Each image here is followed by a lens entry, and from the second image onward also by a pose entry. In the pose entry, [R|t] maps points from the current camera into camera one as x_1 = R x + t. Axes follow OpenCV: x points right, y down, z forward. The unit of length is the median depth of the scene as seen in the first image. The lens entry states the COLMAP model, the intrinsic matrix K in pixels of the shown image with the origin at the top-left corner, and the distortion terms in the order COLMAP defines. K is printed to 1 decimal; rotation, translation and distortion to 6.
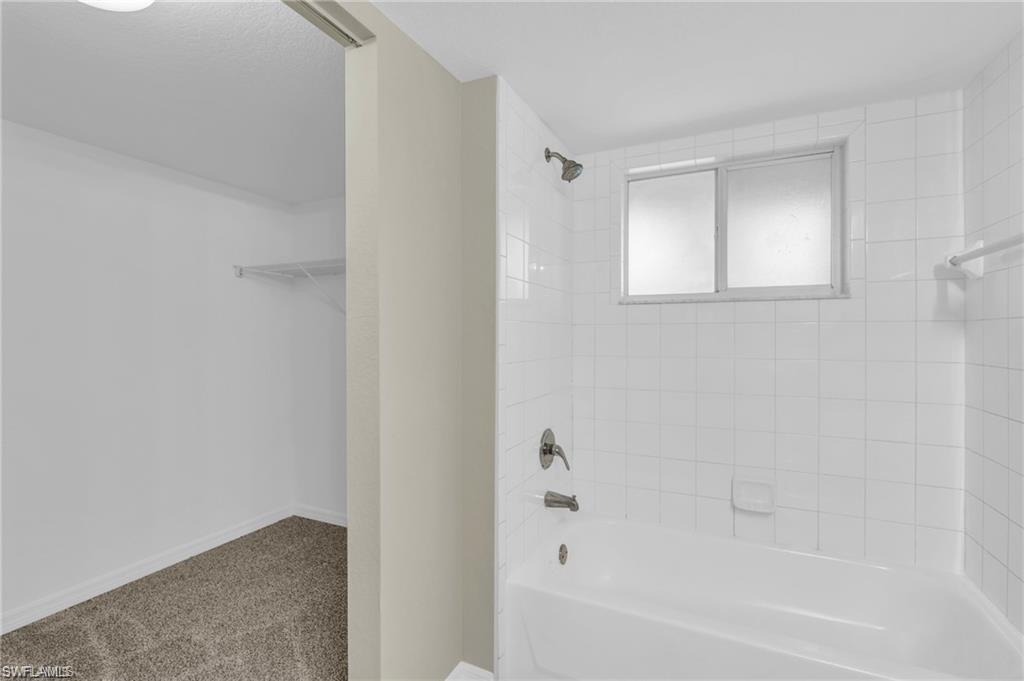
lens RADIAL K [[464.7, 0, 510.1], [0, 464.7, 337.2], [0, 0, 1]] dist [0.000182, -0.000117]
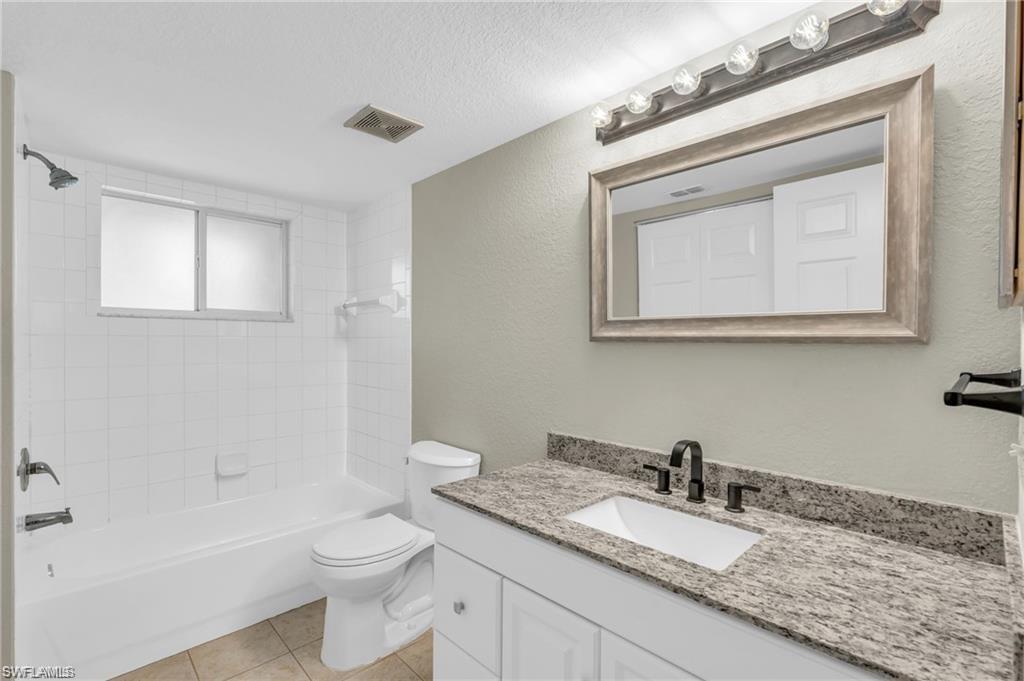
lens RADIAL K [[464.3, 0, 512.0], [0, 464.3, 340.5], [0, 0, 1]] dist [0.000012, 0.000357]
pose [[0.358518, 0.005217, 0.933508, -0.450093], [0.002850, 0.999974, -0.006683, -0.008518], [-0.933518, 0.005056, 0.358494, -0.245744]]
